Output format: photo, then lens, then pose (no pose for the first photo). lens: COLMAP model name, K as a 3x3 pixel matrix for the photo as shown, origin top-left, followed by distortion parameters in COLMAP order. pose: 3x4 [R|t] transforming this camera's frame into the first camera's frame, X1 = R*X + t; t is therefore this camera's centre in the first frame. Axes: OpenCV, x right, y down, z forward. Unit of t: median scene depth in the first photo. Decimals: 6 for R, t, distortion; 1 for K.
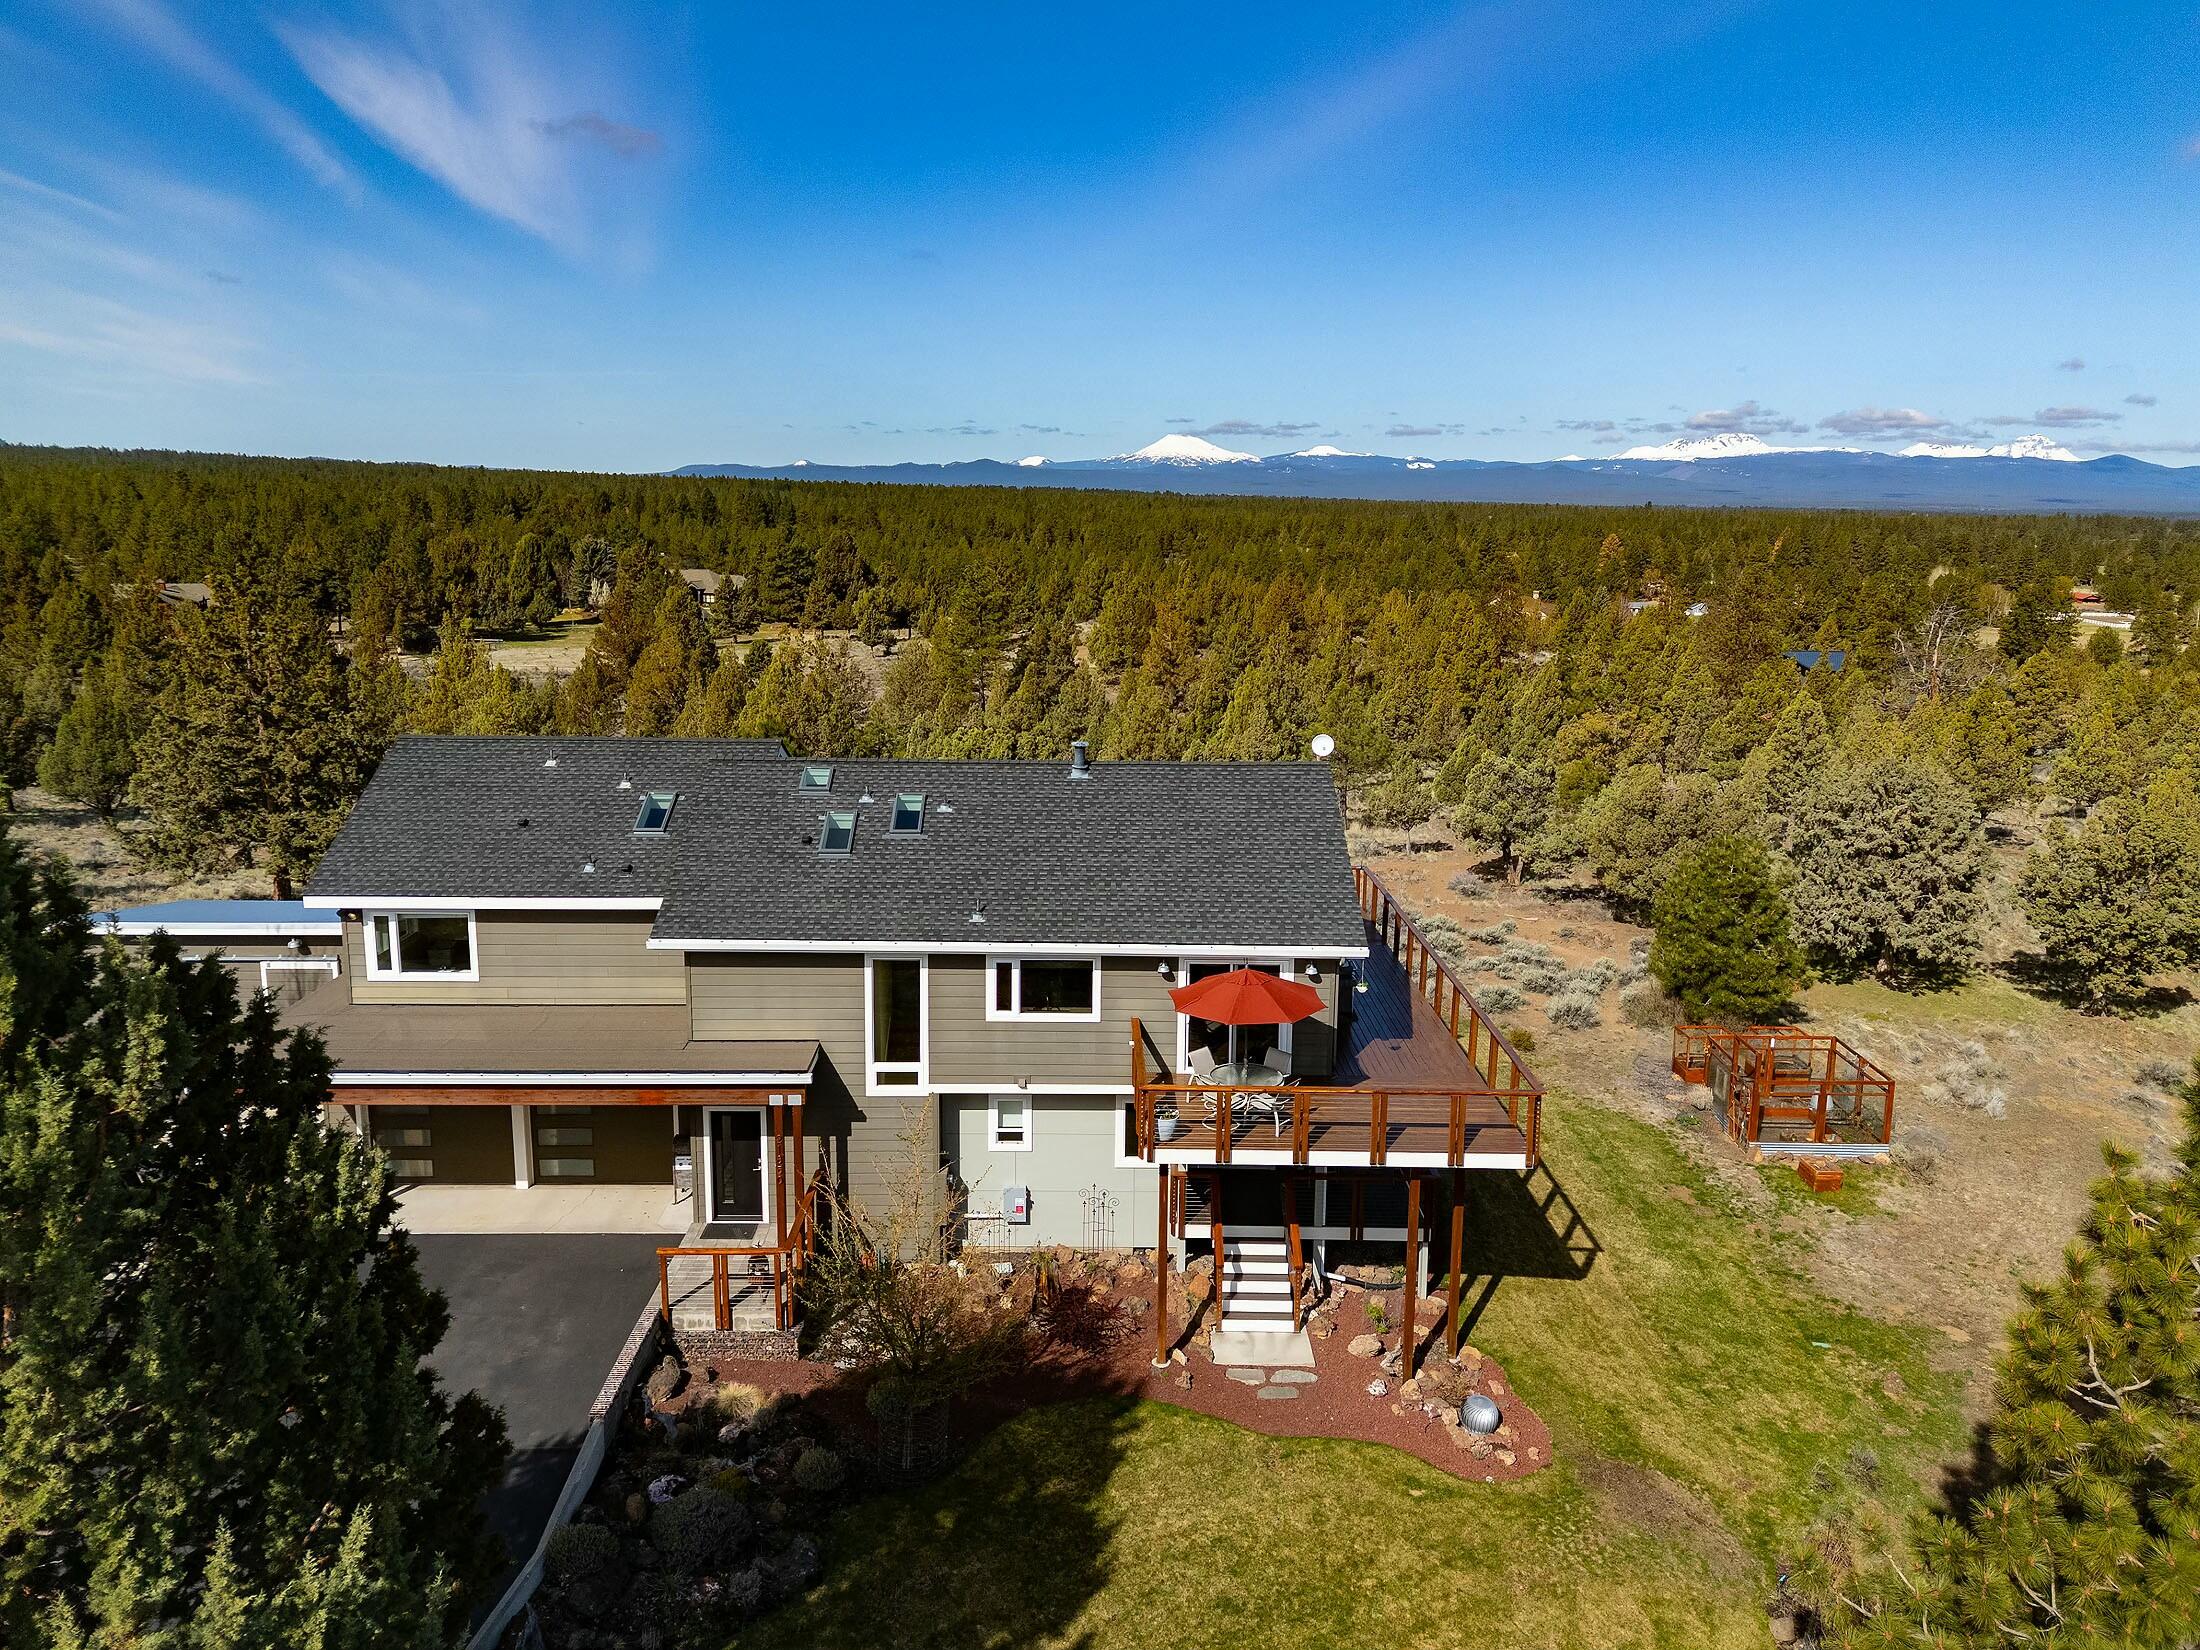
lens RADIAL K [[1619.7, 0, 1095.0], [0, 1619.7, 814.1], [0, 0, 1]] dist [0.066726, -0.049803]
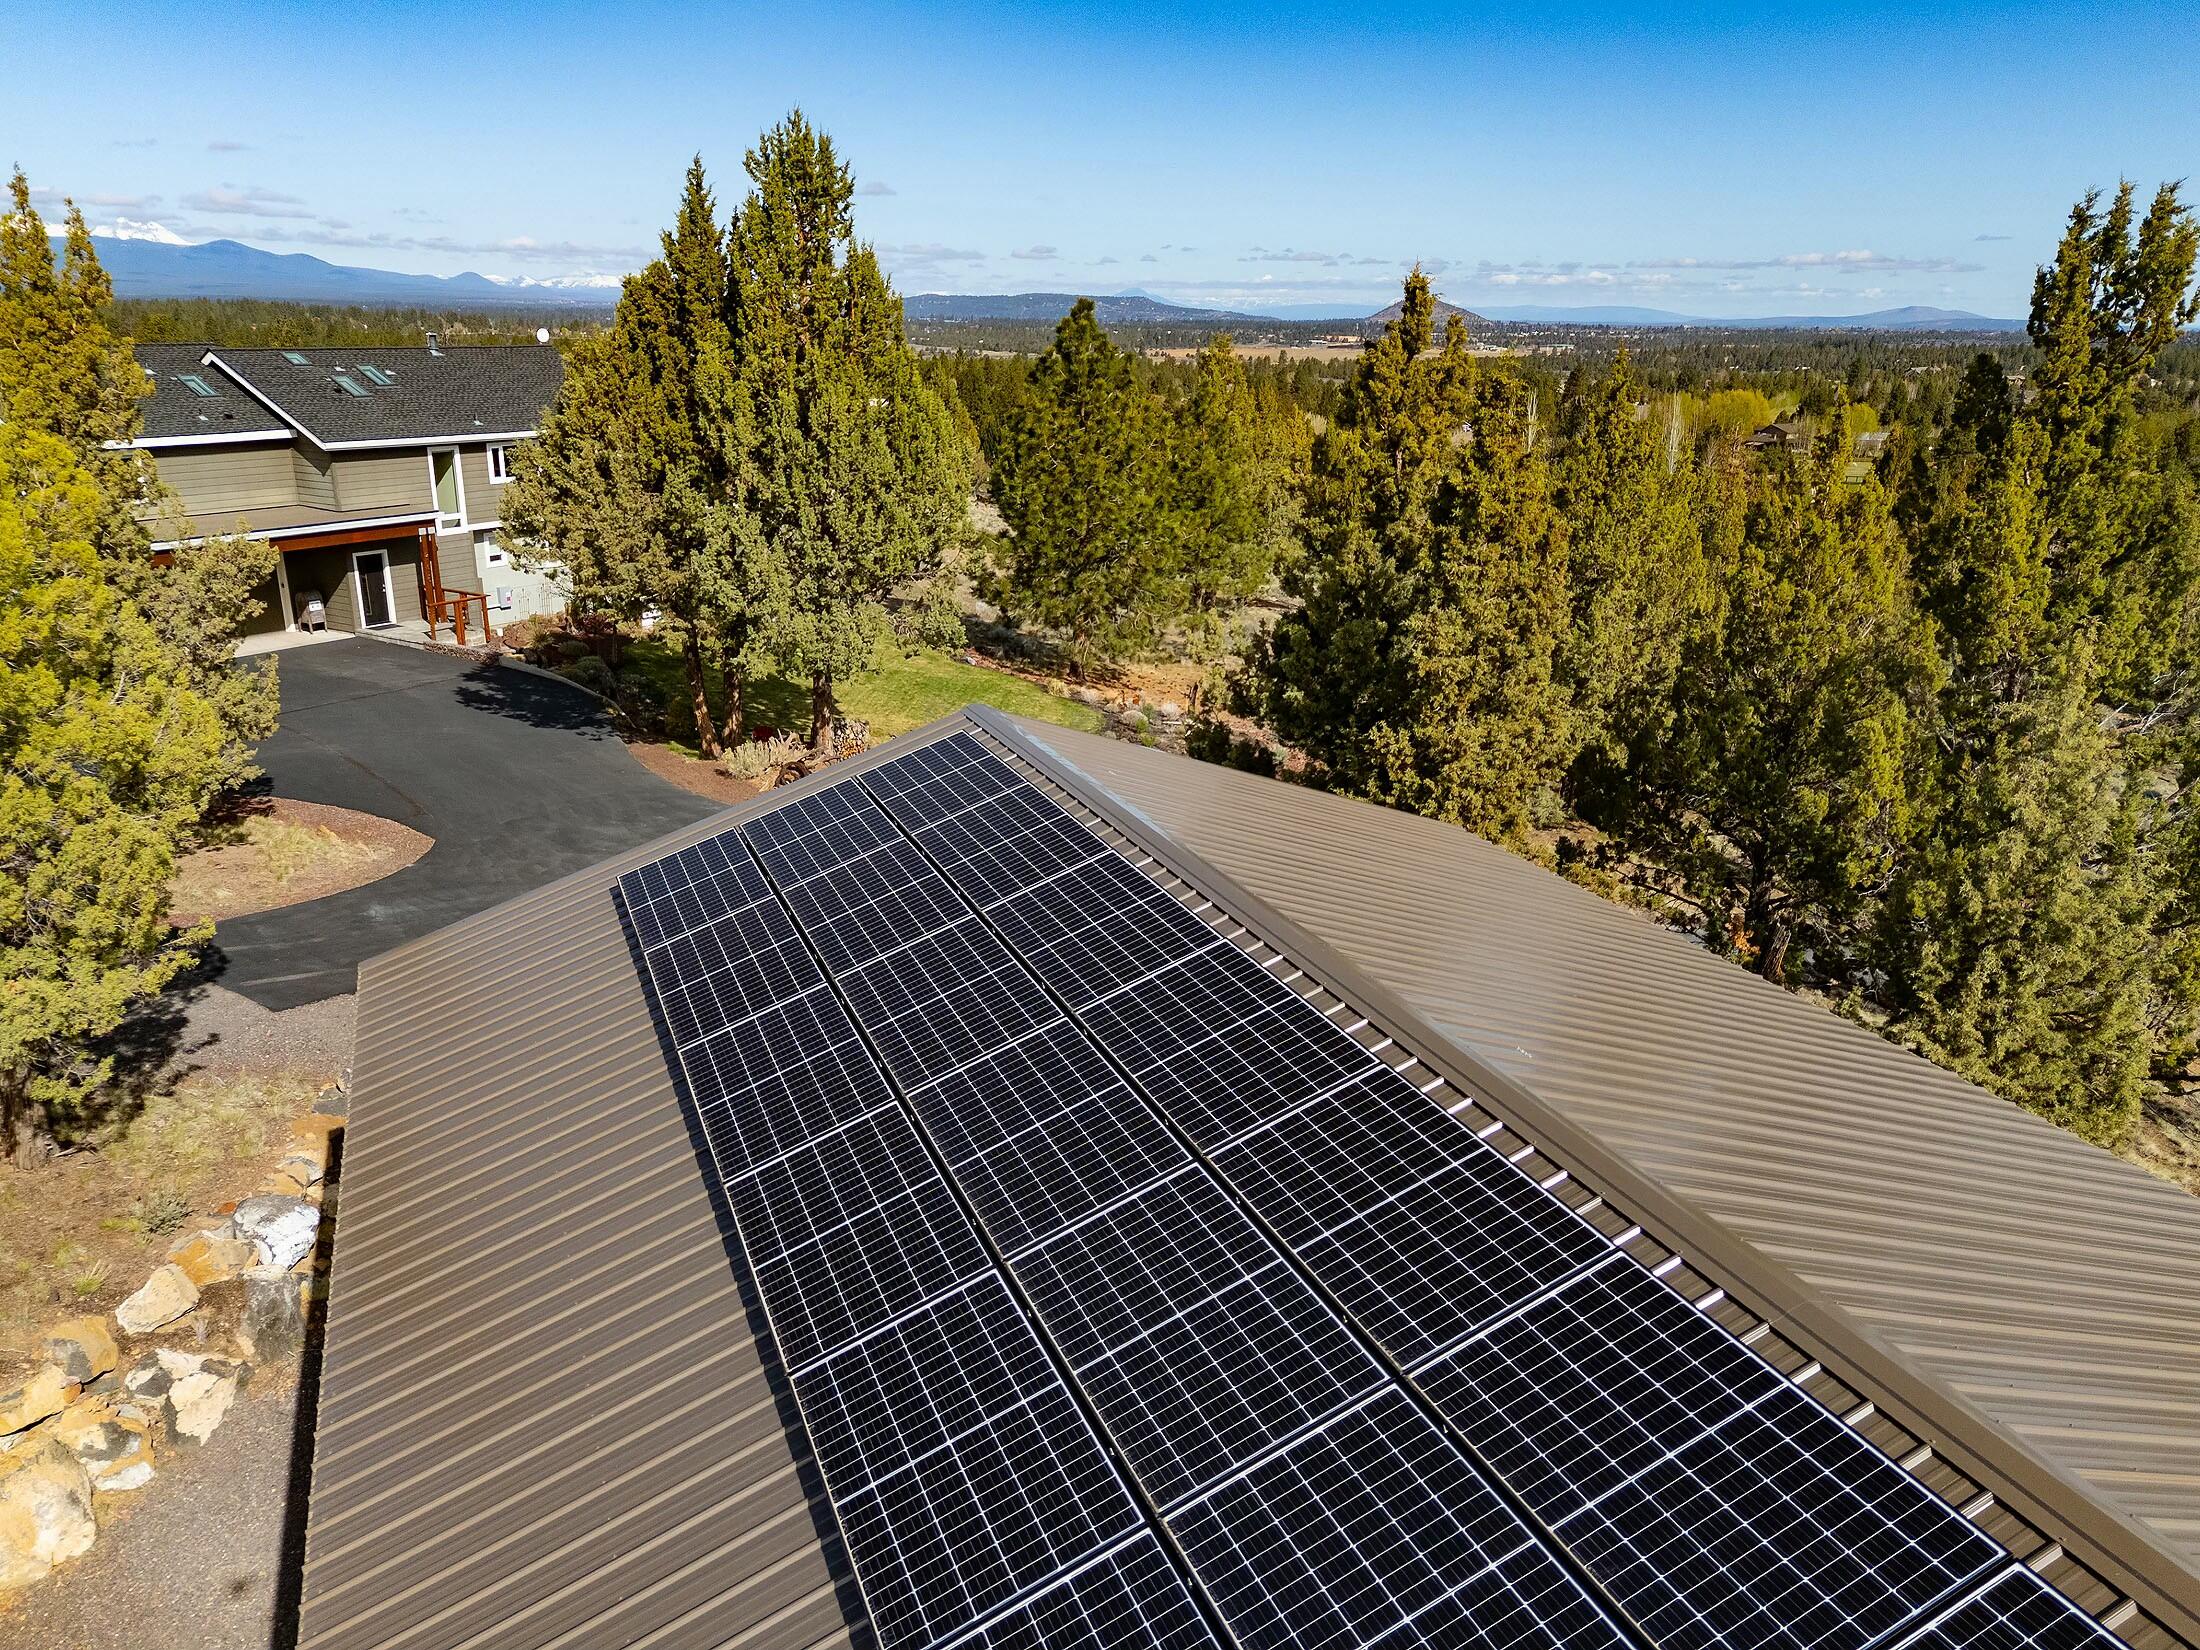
lens RADIAL K [[1619.7, 0, 1106.0], [0, 1619.7, 839.5], [0, 0, 1]] dist [0.066726, -0.049803]
pose [[0.527897, -0.268929, 0.805607, -1.189756], [0.158894, 0.963069, 0.217374, 0.207103], [-0.834313, 0.013256, 0.551132, -0.521080]]
